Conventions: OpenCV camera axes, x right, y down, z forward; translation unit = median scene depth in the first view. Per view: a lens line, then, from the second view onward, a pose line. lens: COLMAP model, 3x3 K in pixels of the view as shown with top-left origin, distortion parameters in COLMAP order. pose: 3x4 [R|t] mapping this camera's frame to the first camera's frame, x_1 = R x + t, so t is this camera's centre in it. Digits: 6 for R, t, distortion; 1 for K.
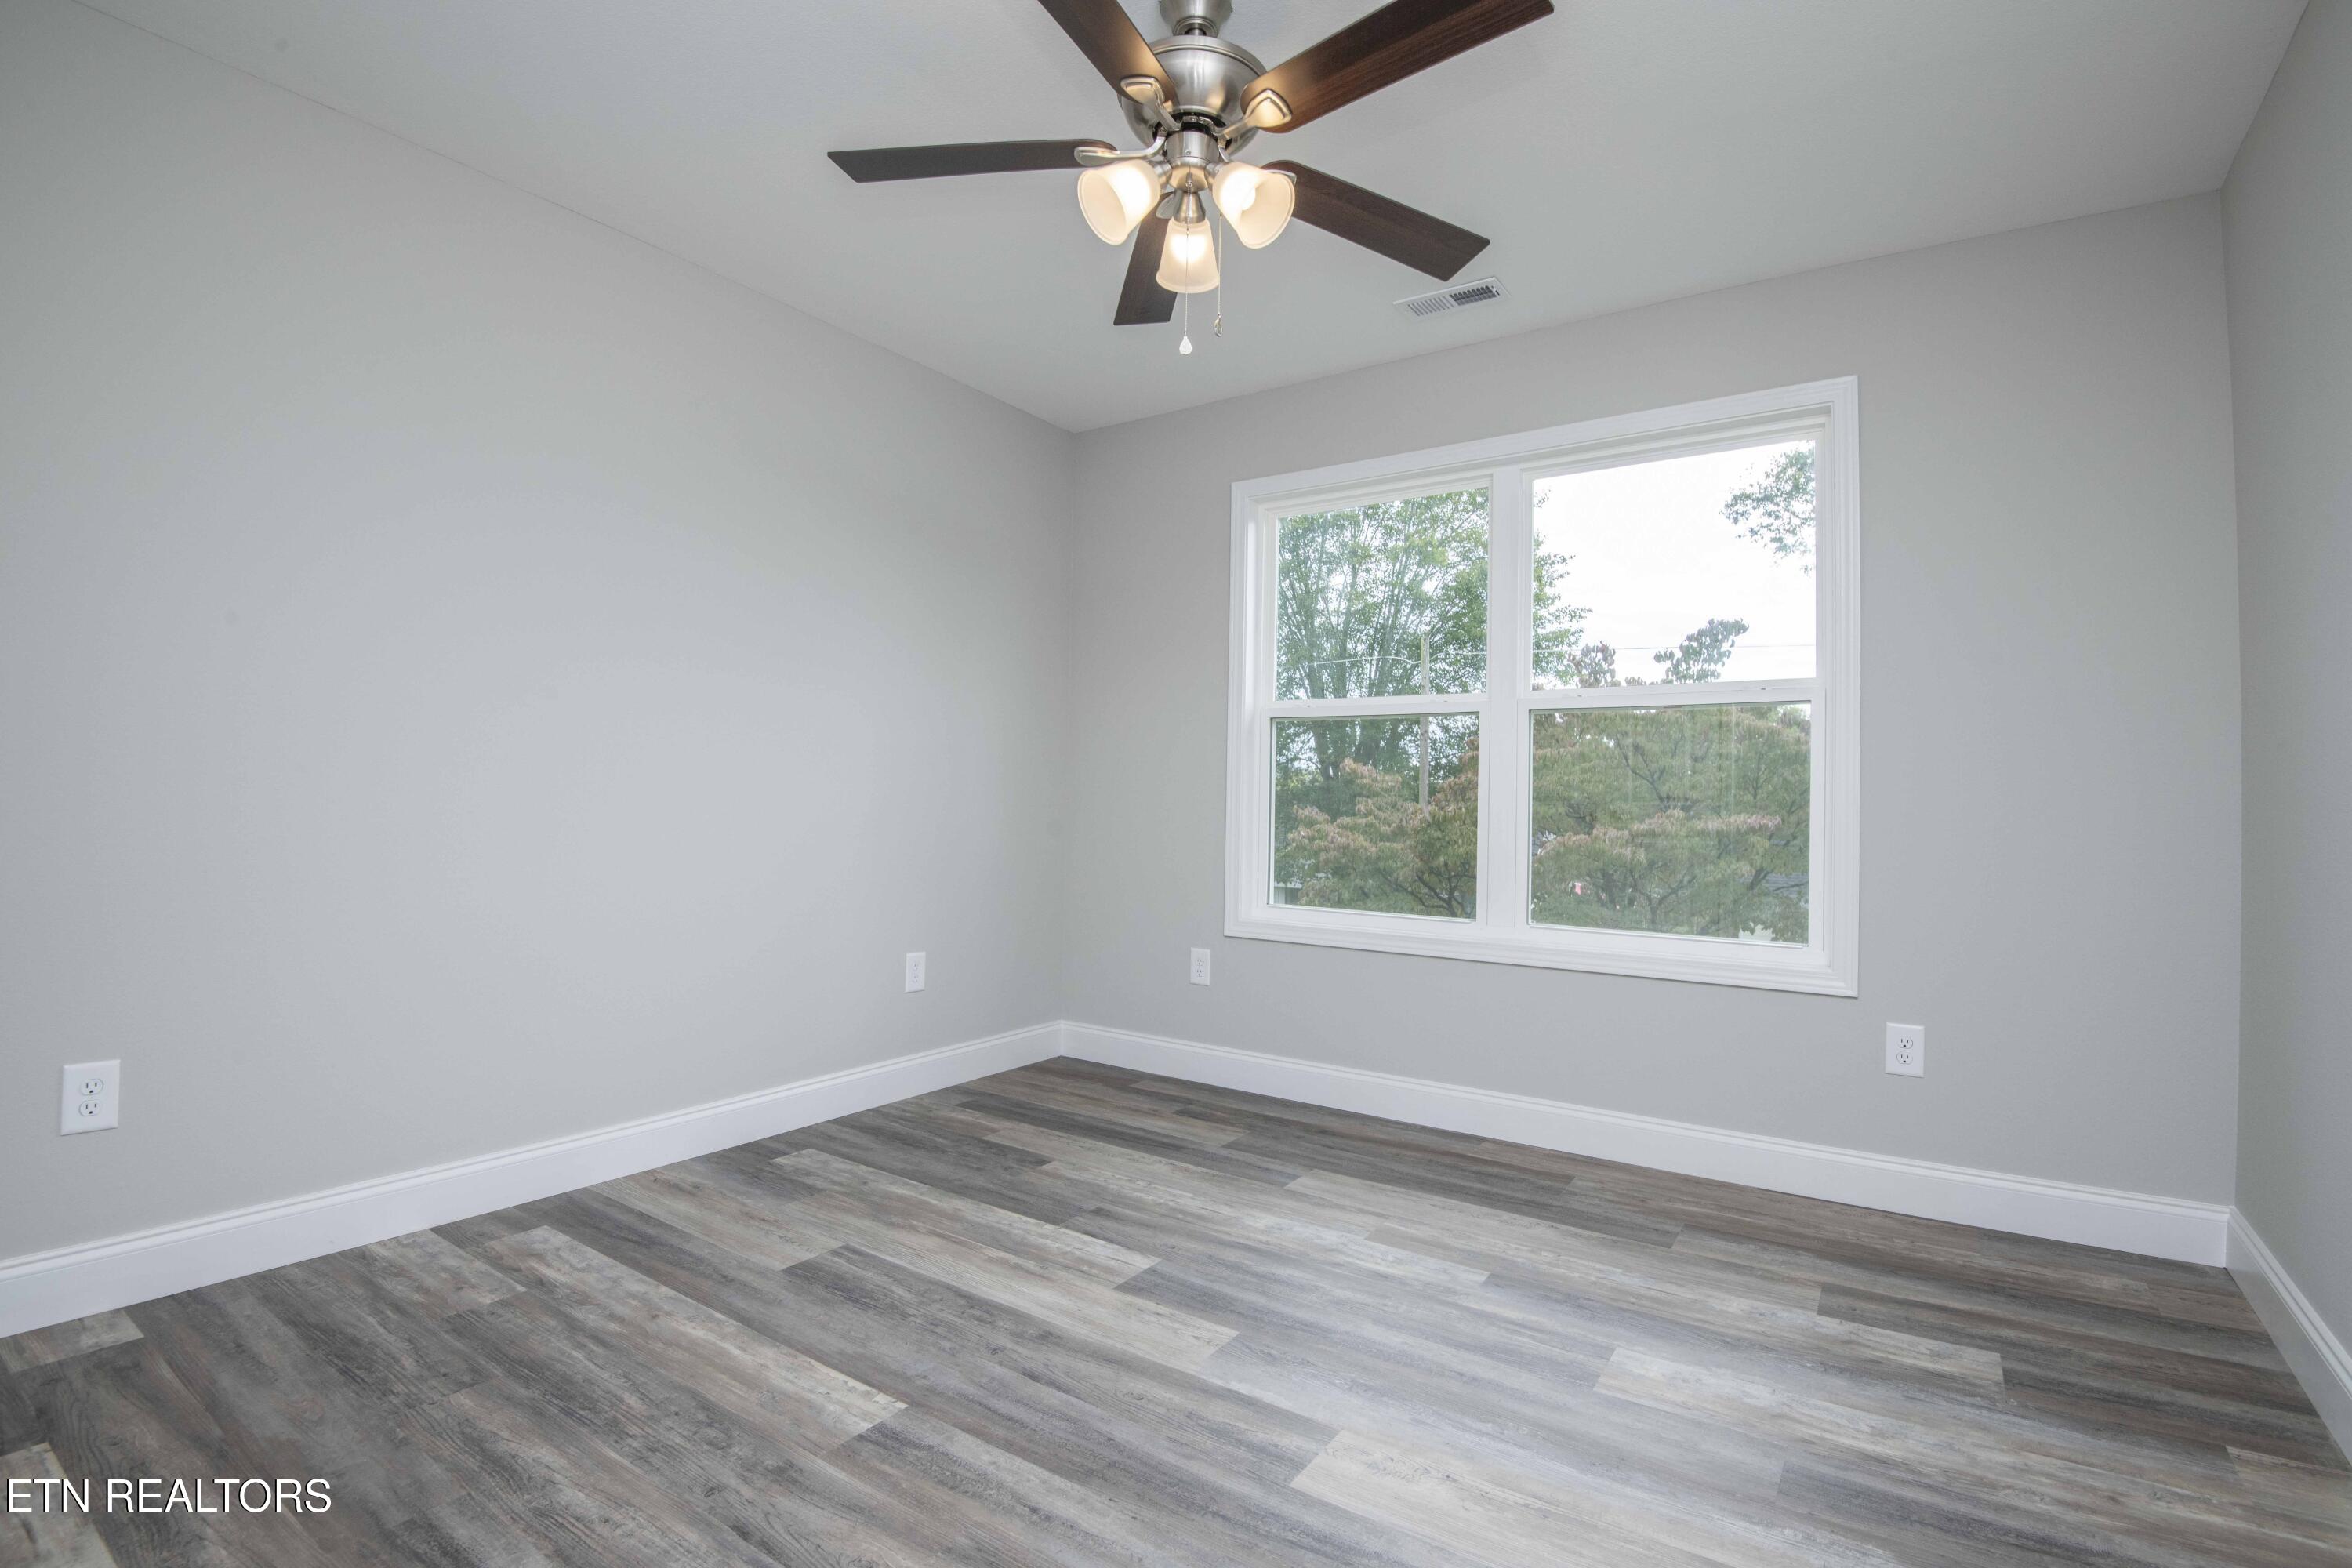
lens RADIAL K [[1088.9, 0, 1176.4], [0, 1088.9, 791.6], [0, 0, 1]] dist [-0.022170, -0.012021]
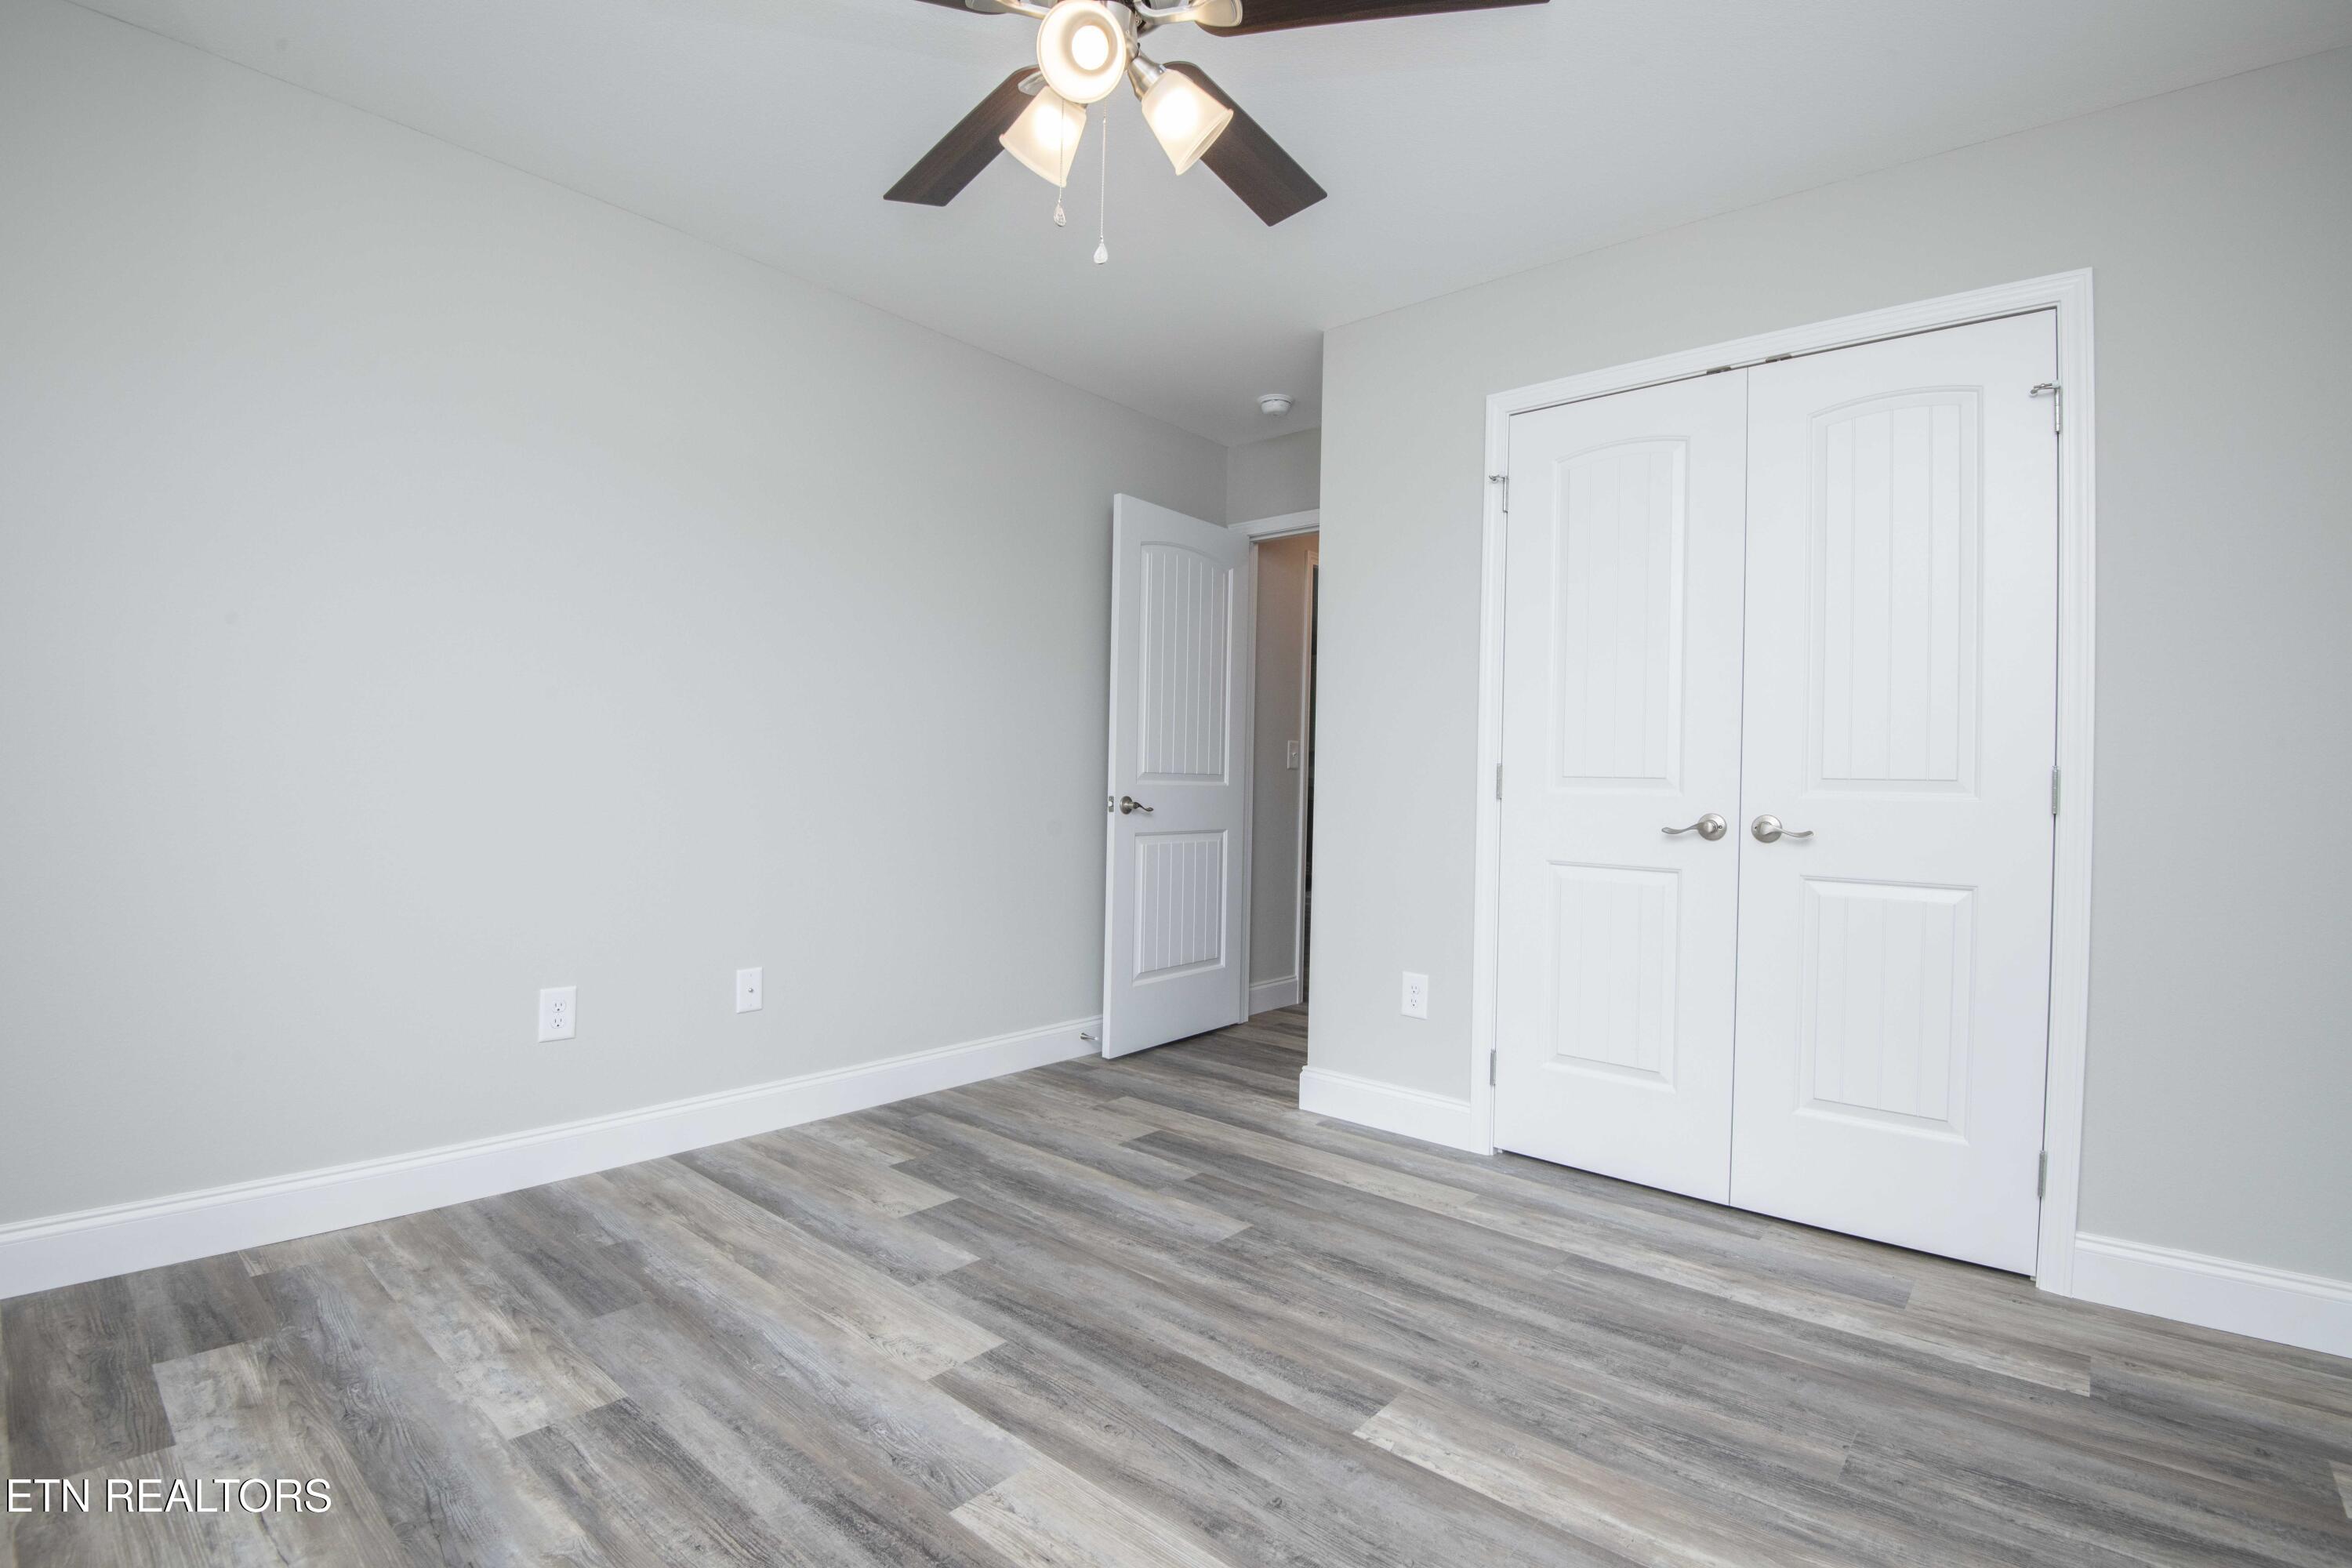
lens RADIAL K [[1088.9, 0, 1180.7], [0, 1088.9, 796.1], [0, 0, 1]] dist [-0.022170, -0.012021]
pose [[-0.992922, -0.043880, 0.110362, -0.135067], [-0.043245, 0.999031, 0.008141, 0.004668], [-0.110612, 0.003311, -0.993858, 1.481246]]
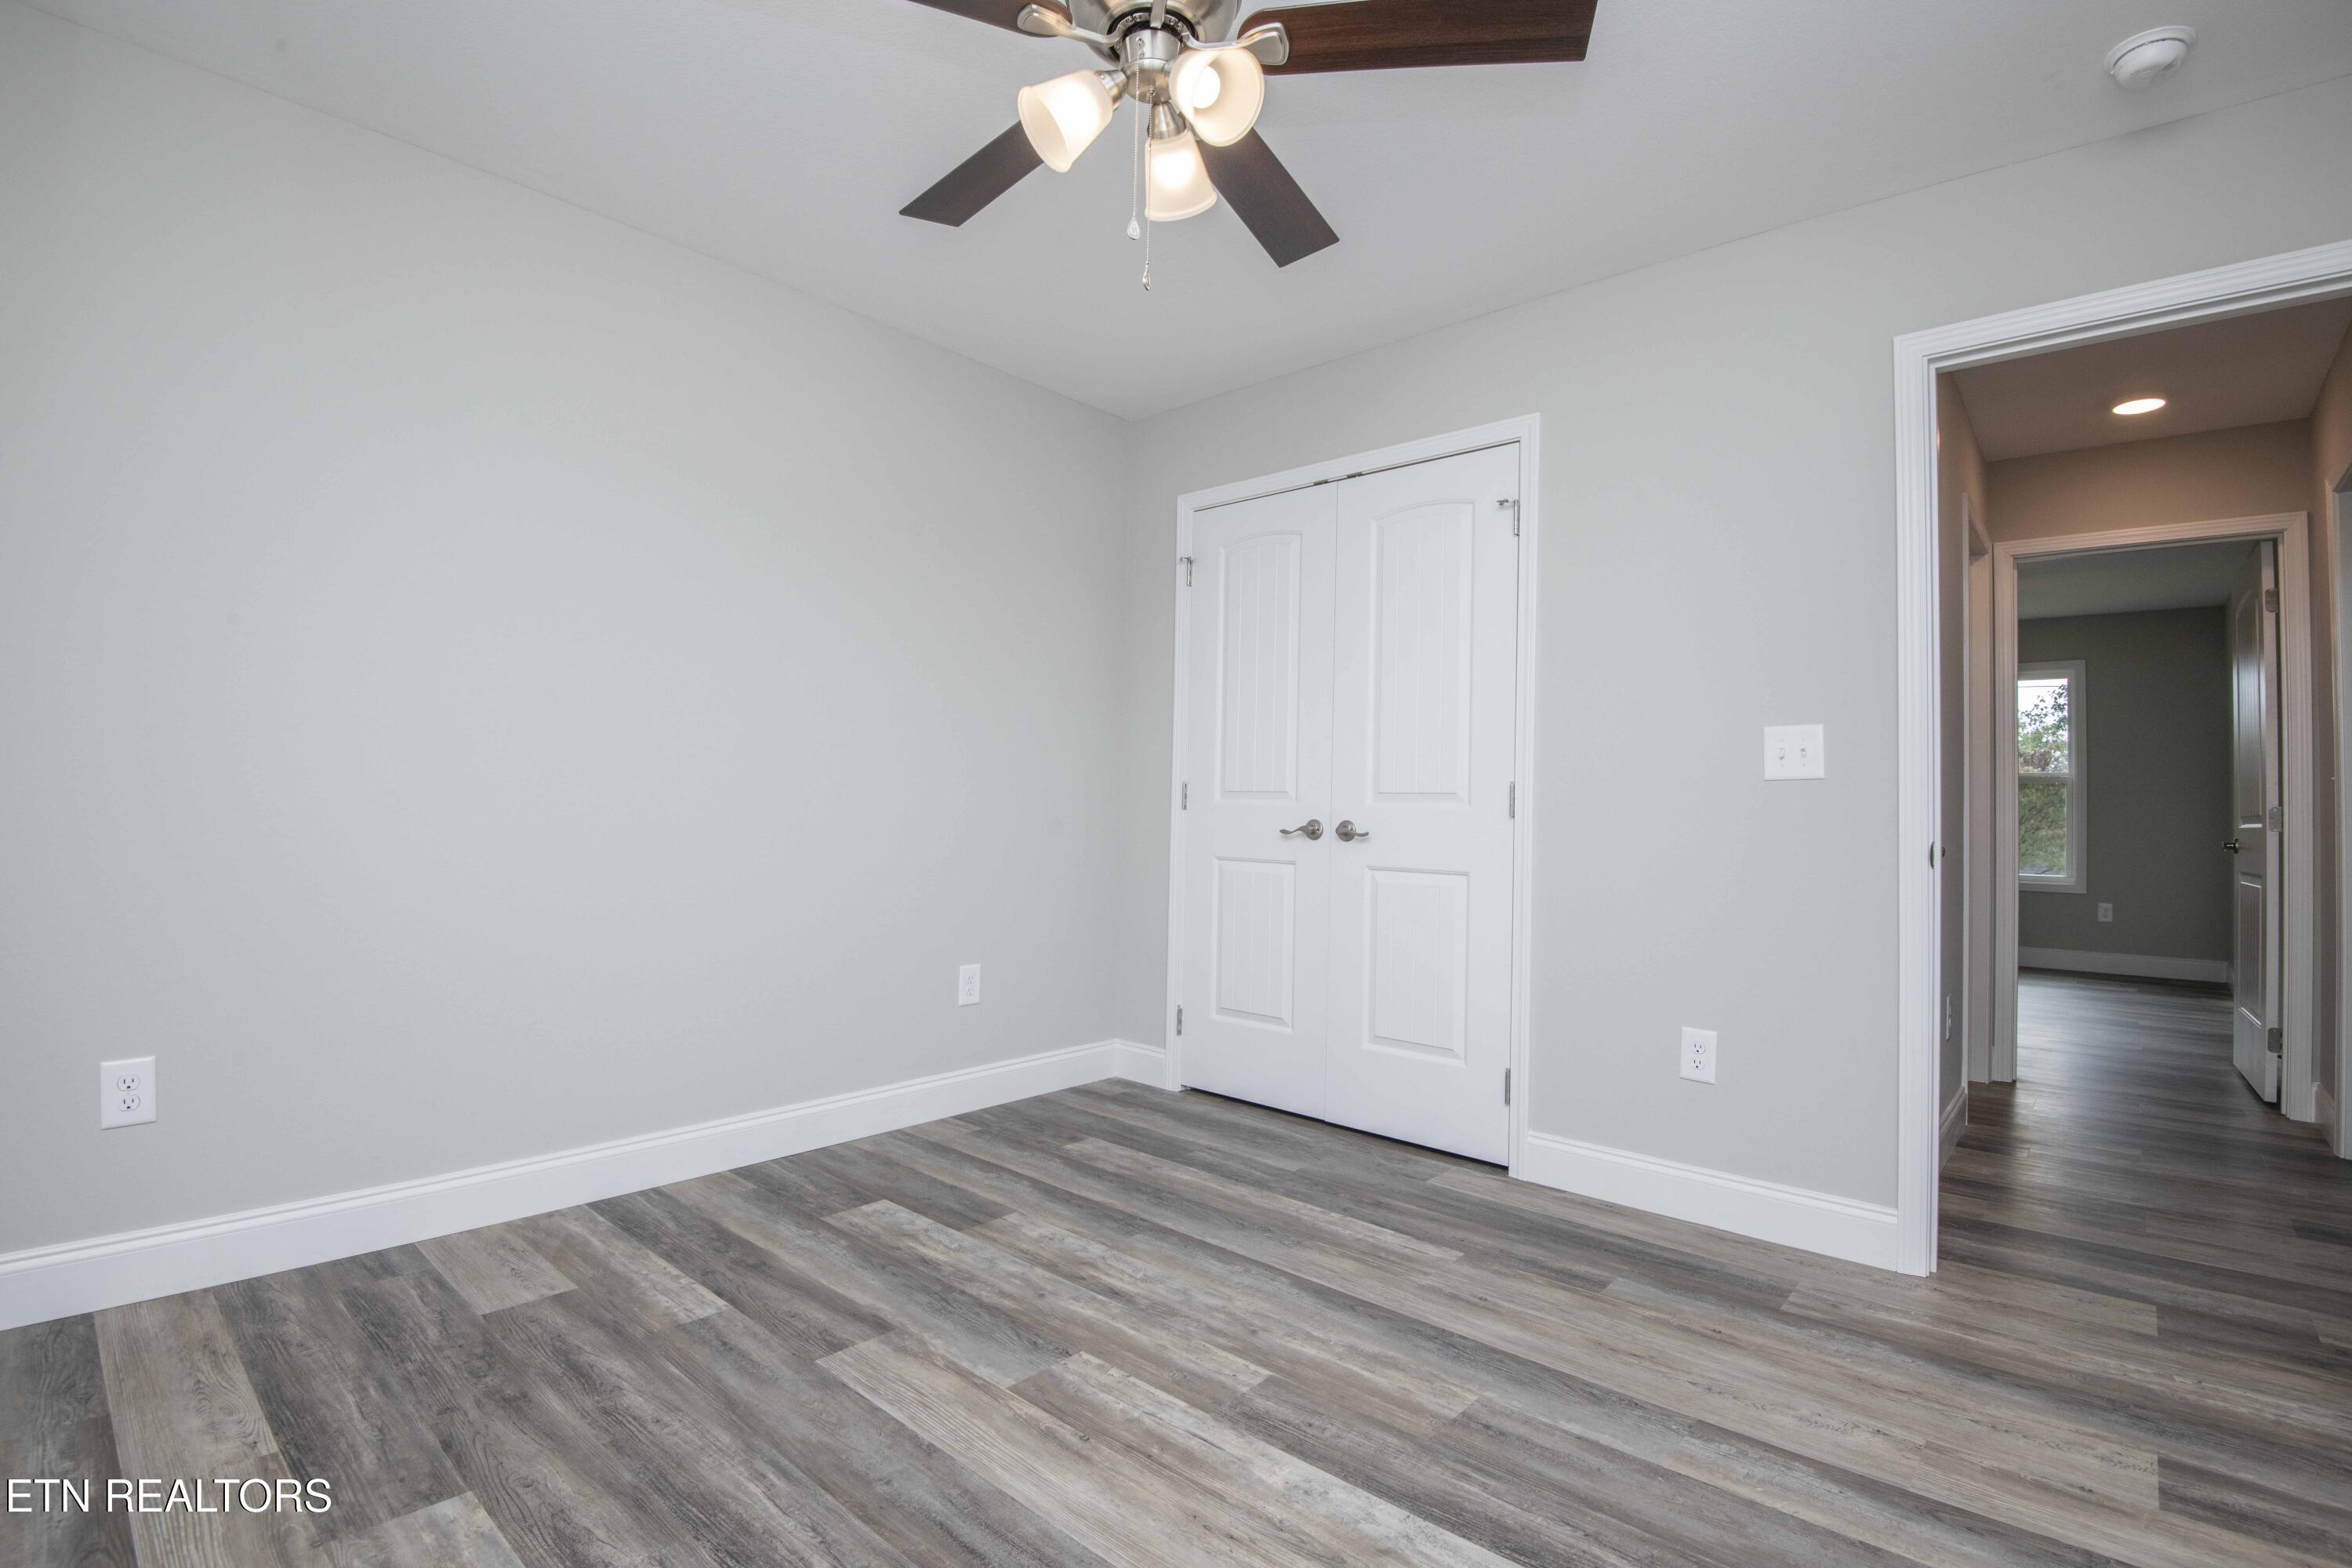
lens RADIAL K [[1088.9, 0, 1200.8], [0, 1088.9, 774.8], [0, 0, 1]] dist [-0.022170, -0.012021]
pose [[-0.990528, -0.039003, 0.131652, -0.592290], [-0.043318, 0.998609, -0.030073, 0.000090], [-0.130296, -0.035491, -0.990840, 1.786964]]
